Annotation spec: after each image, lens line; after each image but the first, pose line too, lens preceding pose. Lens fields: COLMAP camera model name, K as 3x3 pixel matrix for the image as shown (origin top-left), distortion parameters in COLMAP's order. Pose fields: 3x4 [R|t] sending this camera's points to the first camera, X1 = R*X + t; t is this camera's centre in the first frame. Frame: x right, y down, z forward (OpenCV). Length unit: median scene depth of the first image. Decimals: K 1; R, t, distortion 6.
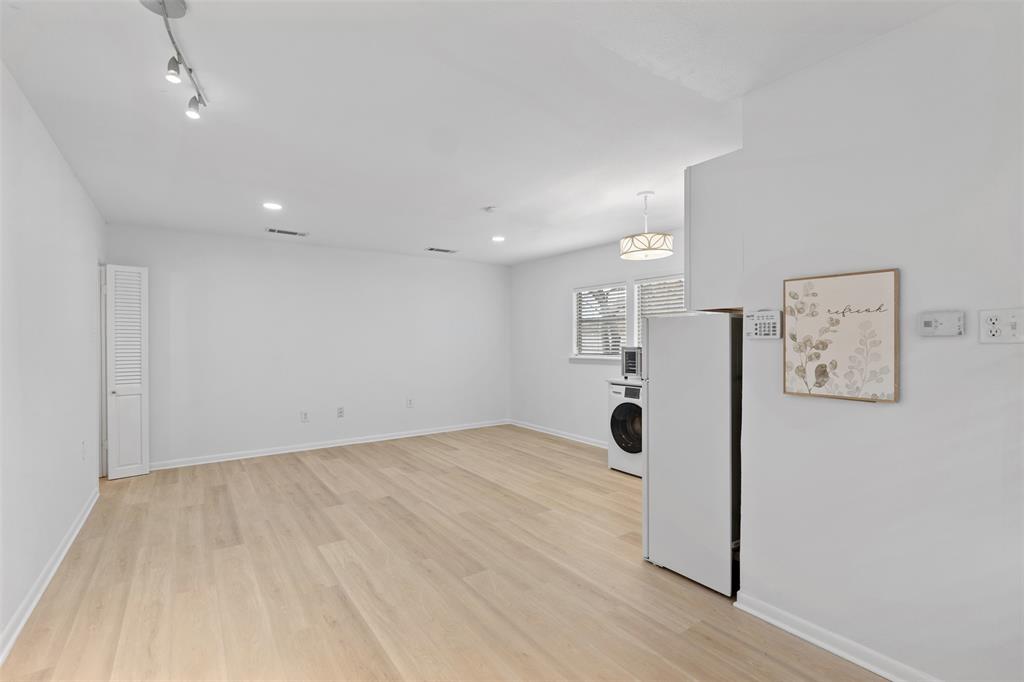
lens RADIAL K [[463.7, 0, 515.0], [0, 463.7, 342.7], [0, 0, 1]] dist [-0.012037, 0.006002]
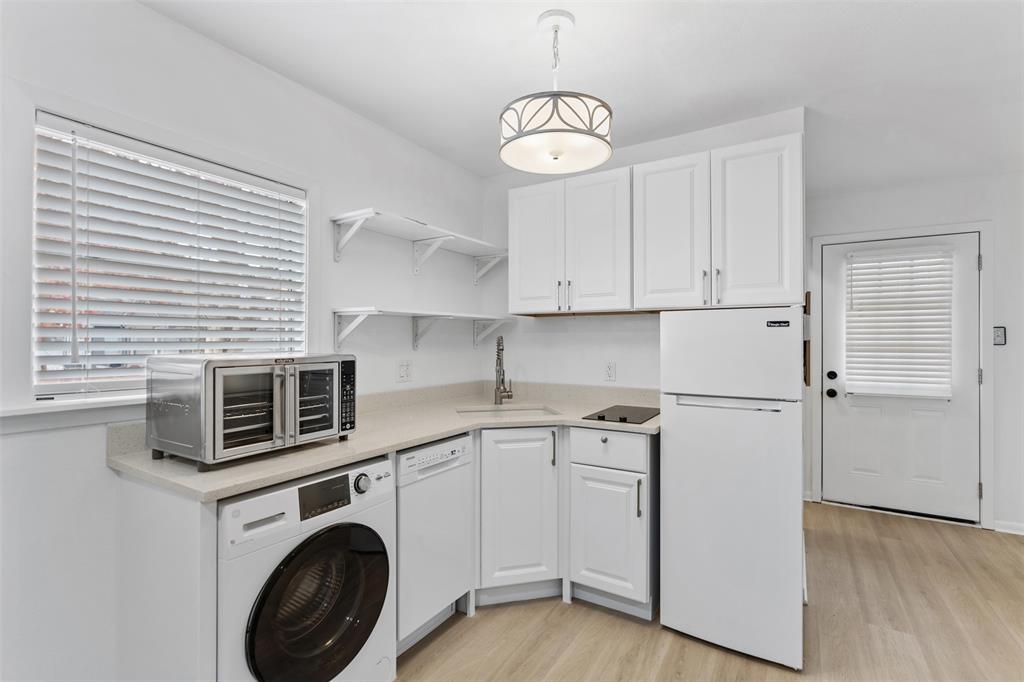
lens RADIAL K [[463.7, 0, 515.0], [0, 463.7, 342.7], [0, 0, 1]] dist [-0.012037, 0.006002]
pose [[-0.389564, -0.003024, 0.920994, -0.127068], [-0.000933, 0.999995, 0.002889, -0.002743], [-0.920999, 0.000266, -0.389565, 1.217300]]
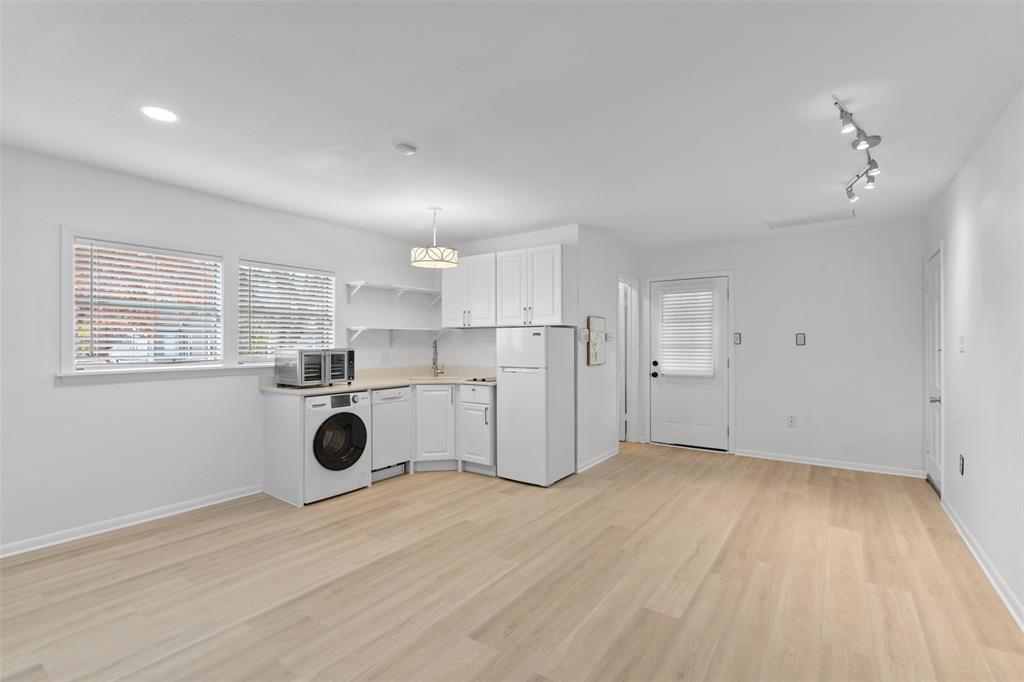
lens RADIAL K [[463.7, 0, 515.0], [0, 463.7, 342.7], [0, 0, 1]] dist [-0.012037, 0.006002]
pose [[-0.333447, 0.002654, 0.942765, -0.825874], [0.001764, 0.999996, -0.002192, 0.000810], [-0.942767, 0.000932, -0.333450, 1.189563]]
